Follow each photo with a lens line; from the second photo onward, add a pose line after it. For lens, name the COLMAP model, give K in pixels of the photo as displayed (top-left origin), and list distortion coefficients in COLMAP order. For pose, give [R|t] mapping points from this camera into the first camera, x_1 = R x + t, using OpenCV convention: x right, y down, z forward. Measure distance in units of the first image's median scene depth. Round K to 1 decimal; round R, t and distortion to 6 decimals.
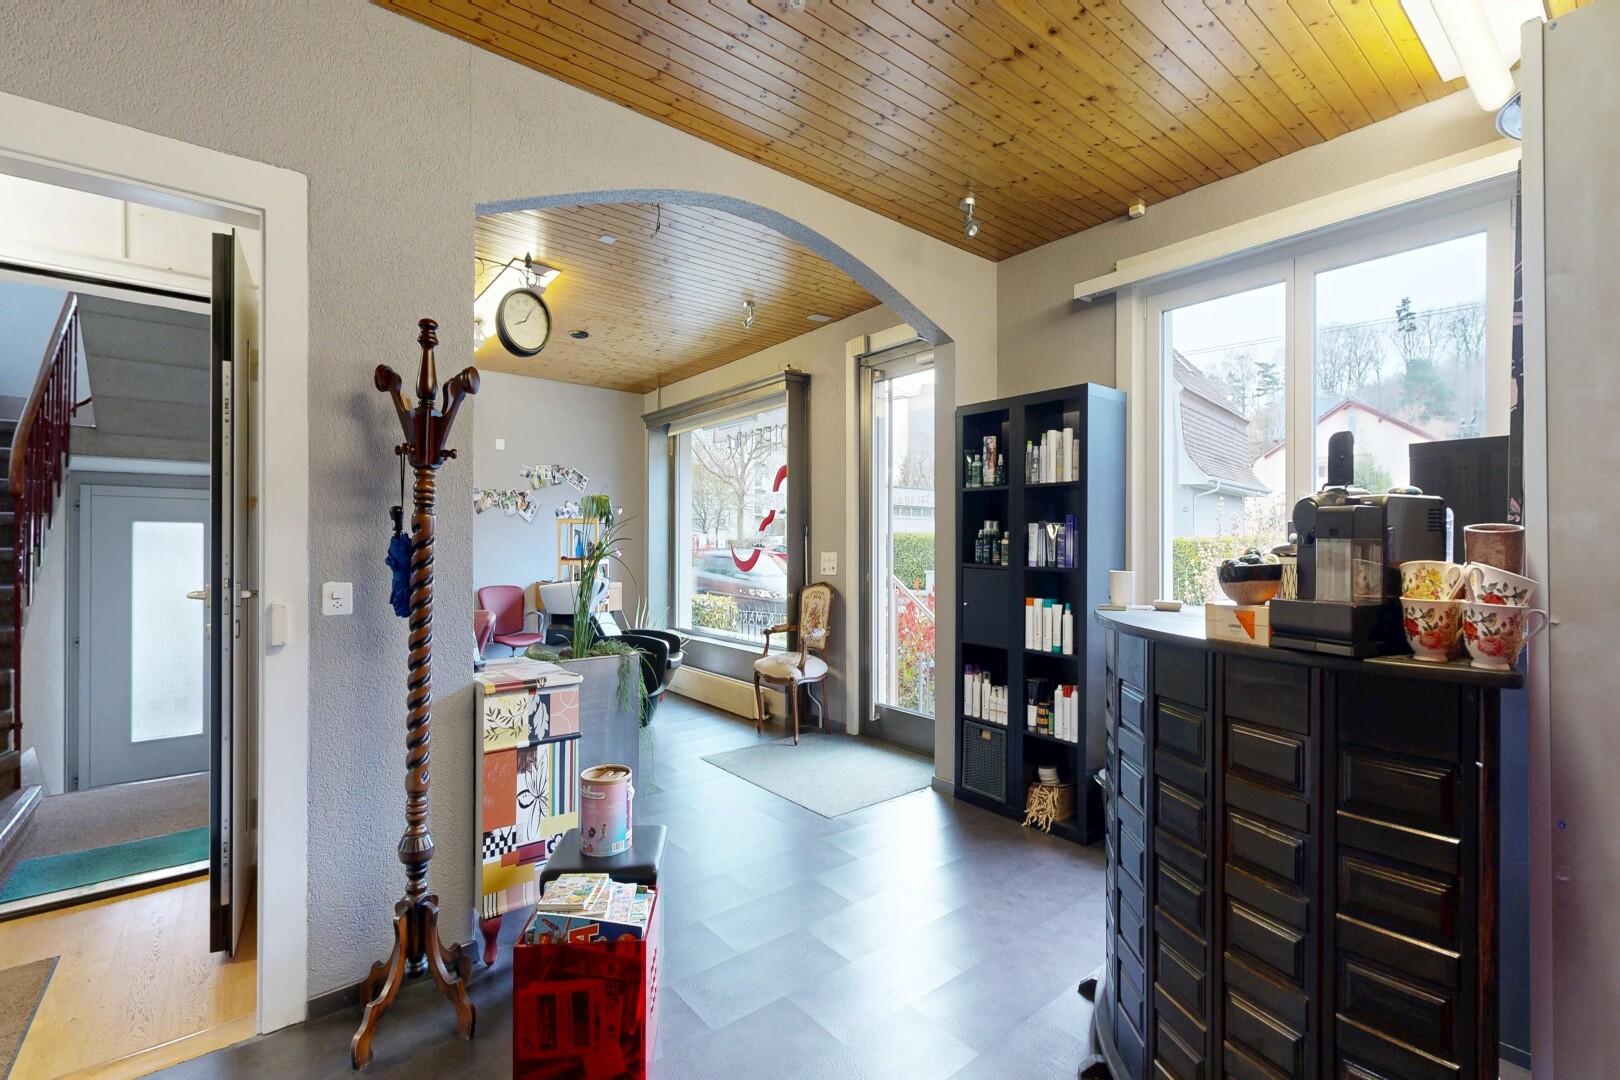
lens RADIAL K [[704.8, 0, 813.1], [0, 704.8, 541.5], [0, 0, 1]] dist [0.000290, -0.000128]
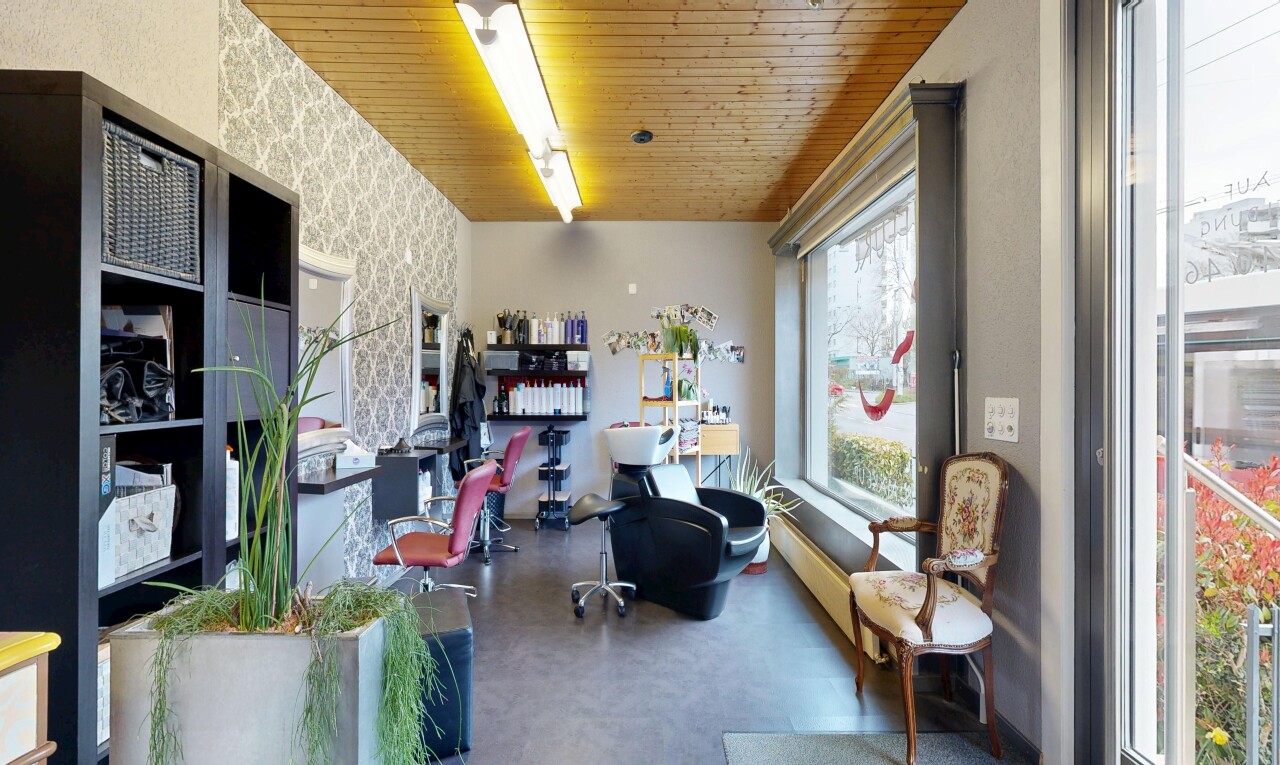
lens RADIAL K [[498.5, 0, 642.1], [0, 498.5, 383.1], [0, 0, 1]] dist [0.000086, -0.000073]
pose [[0.773388, -0.000593, -0.633932, 0.050881], [0.001406, 0.999999, 0.000780, 0.003972], [0.633931, -0.001495, 0.773388, 0.544191]]
